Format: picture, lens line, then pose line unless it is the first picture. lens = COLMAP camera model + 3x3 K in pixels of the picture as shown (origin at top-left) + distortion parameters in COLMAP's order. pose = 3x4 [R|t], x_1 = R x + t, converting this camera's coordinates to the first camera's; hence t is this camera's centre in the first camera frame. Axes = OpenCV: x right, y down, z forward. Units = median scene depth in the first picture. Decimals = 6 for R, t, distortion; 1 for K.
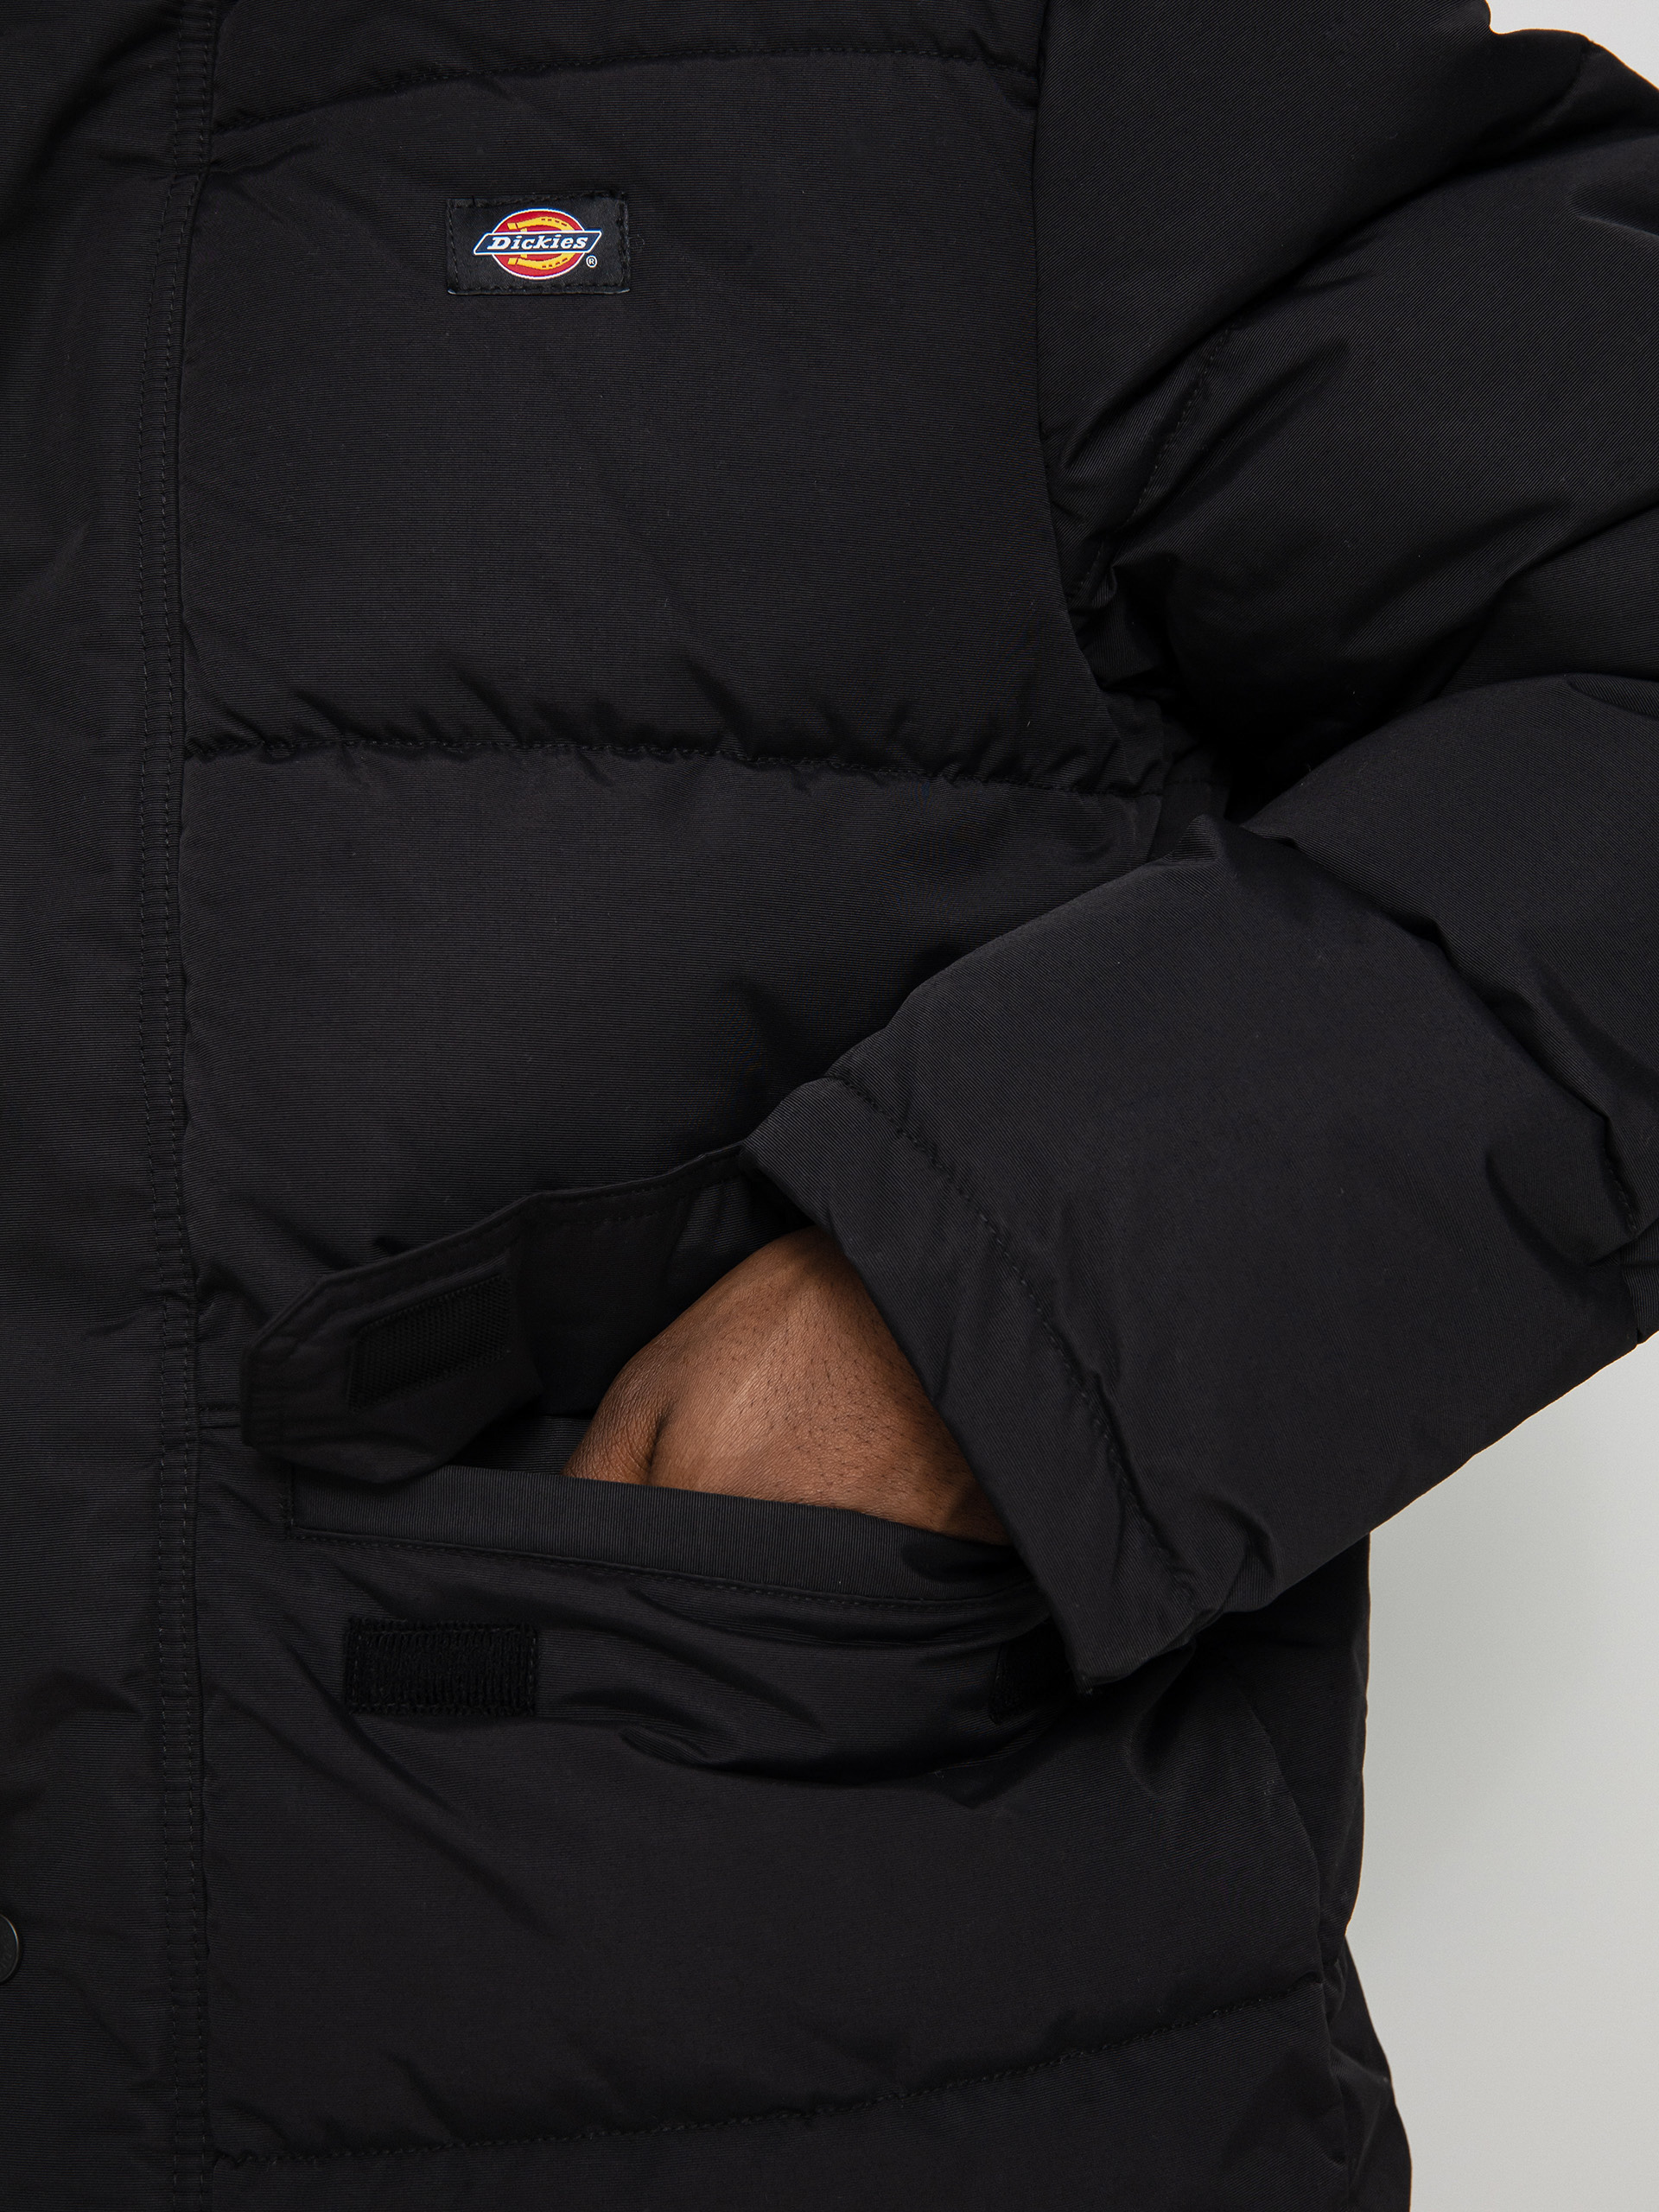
lens RADIAL K [[3485.9, 0, 829.5], [0, 3485.9, 1106.0], [0, 0, 1]] dist [0.039865, 0.082449]
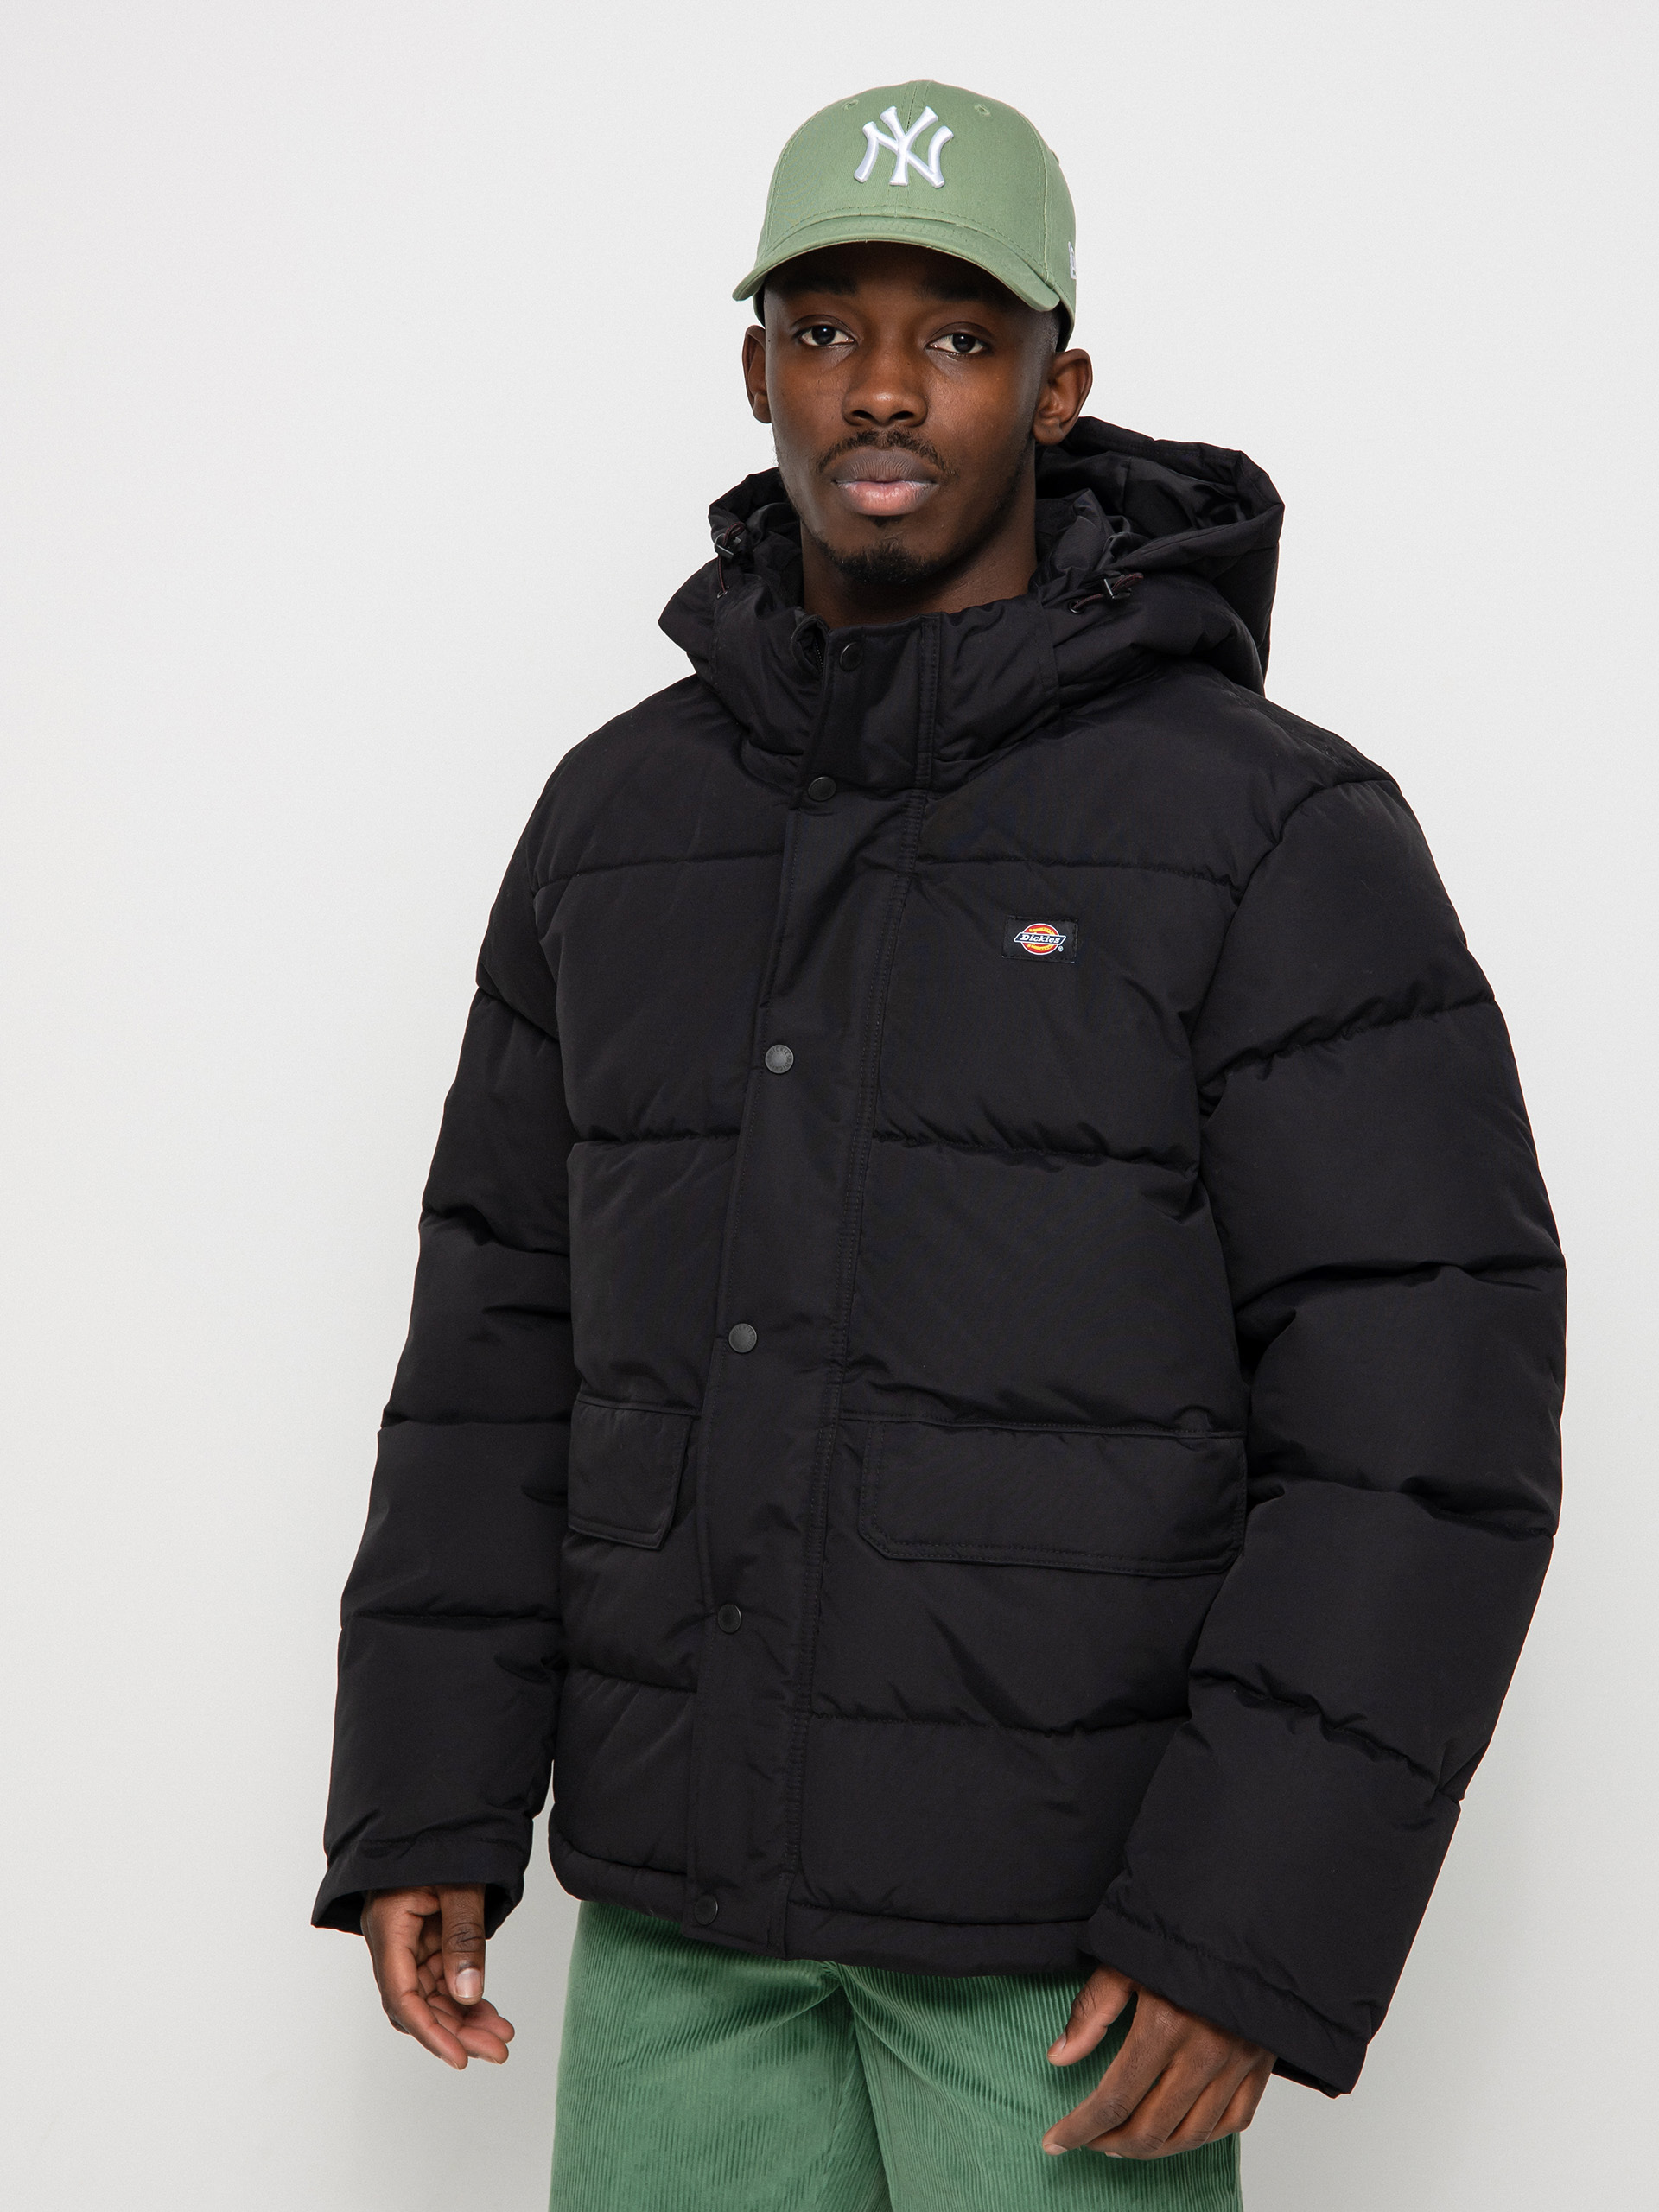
lens RADIAL K [[4409.1, 0, 829.5], [0, 4409.1, 1106.0], [0, 0, 1]] dist [0.561144, 0.067819]
pose [[0.973113, 0.093752, -0.210385, 0.410561], [-0.113848, 0.989811, -0.085512, 0.130590], [0.200224, 0.107164, 0.973872, -1.885251]]
